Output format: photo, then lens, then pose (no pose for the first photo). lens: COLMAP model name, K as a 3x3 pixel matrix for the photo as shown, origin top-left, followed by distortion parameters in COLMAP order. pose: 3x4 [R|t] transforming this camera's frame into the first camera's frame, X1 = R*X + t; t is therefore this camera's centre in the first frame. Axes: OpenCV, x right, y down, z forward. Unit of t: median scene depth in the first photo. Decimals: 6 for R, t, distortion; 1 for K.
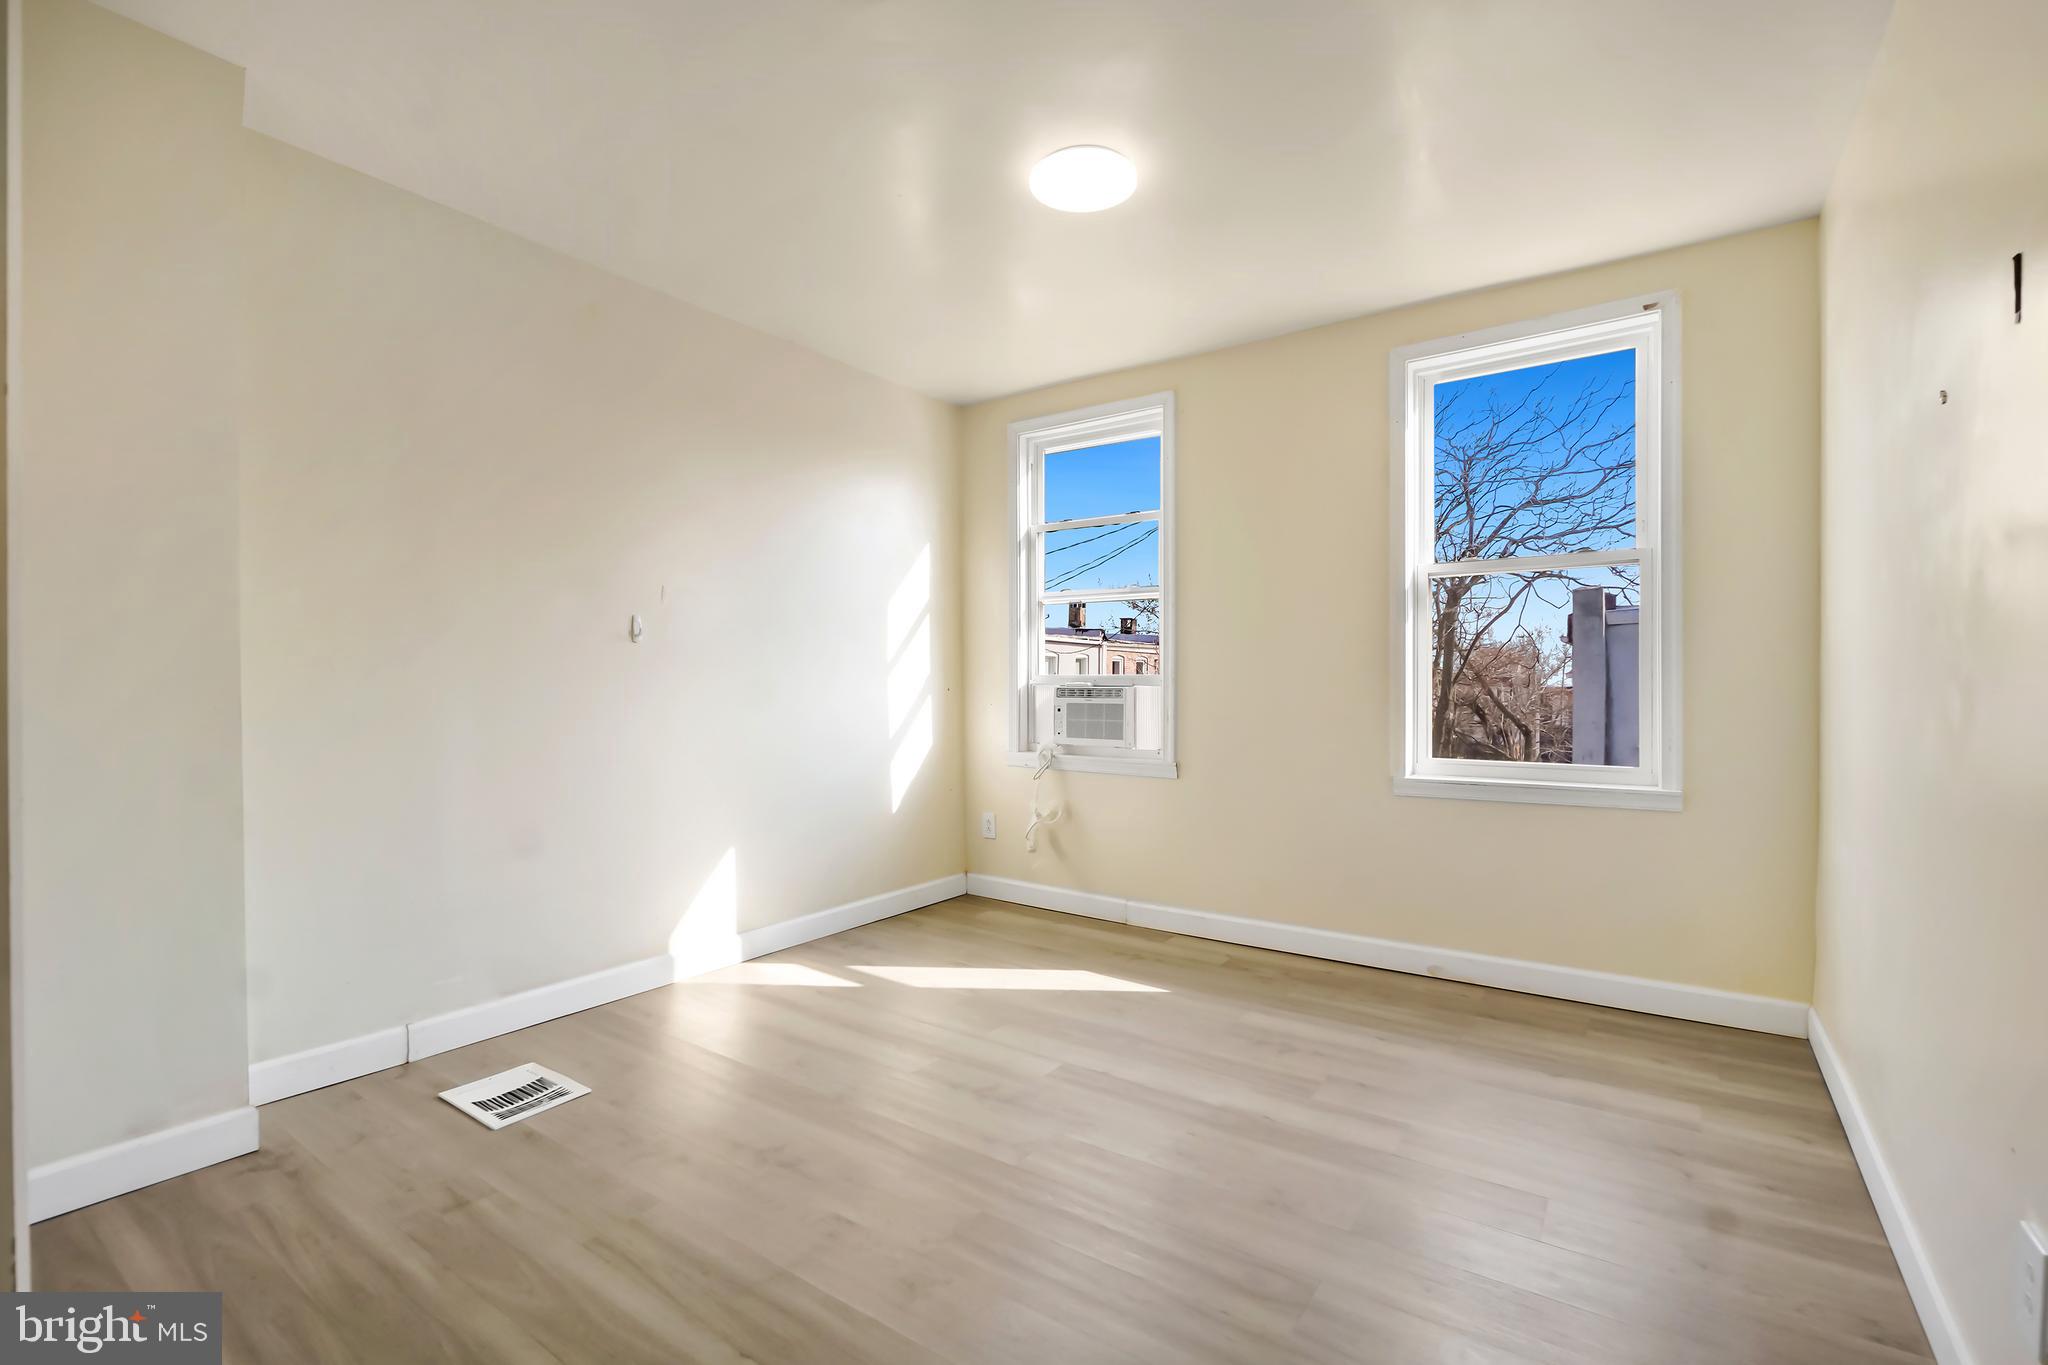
lens RADIAL K [[826.5, 0, 1024.0], [0, 826.5, 682.5], [0, 0, 1]] dist [-0.001430, -0.000340]
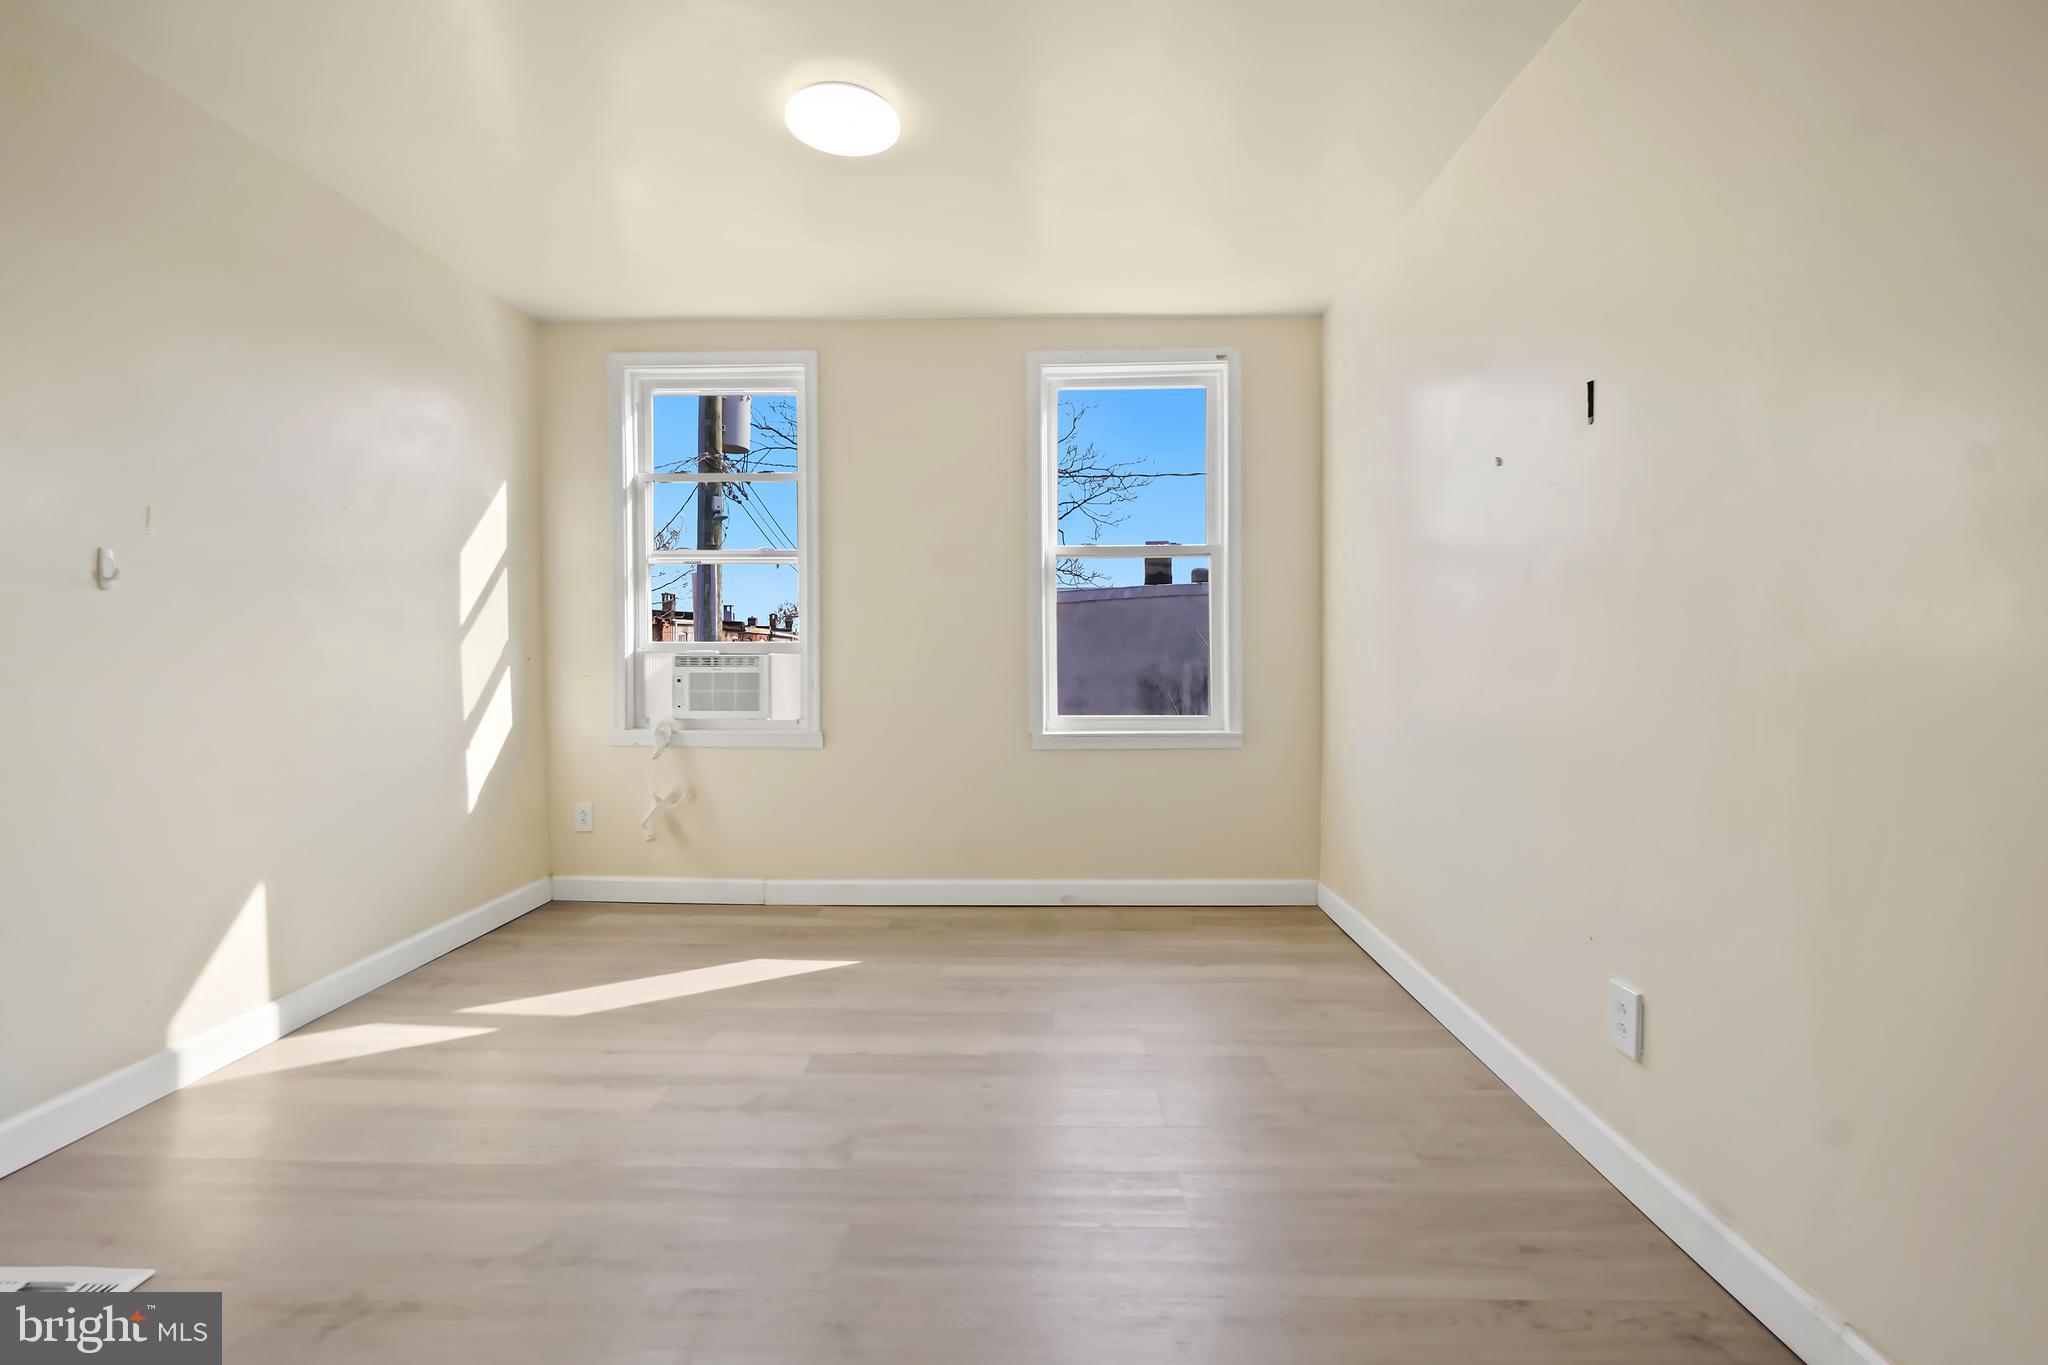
lens RADIAL K [[824.1, 0, 1023.7], [0, 824.1, 654.5], [0, 0, 1]] dist [-0.002461, -0.000533]
pose [[0.856948, -0.003937, 0.515389, -0.118100], [0.001702, 0.999987, 0.004808, 0.000896], [-0.515401, -0.003243, 0.856943, 0.039545]]
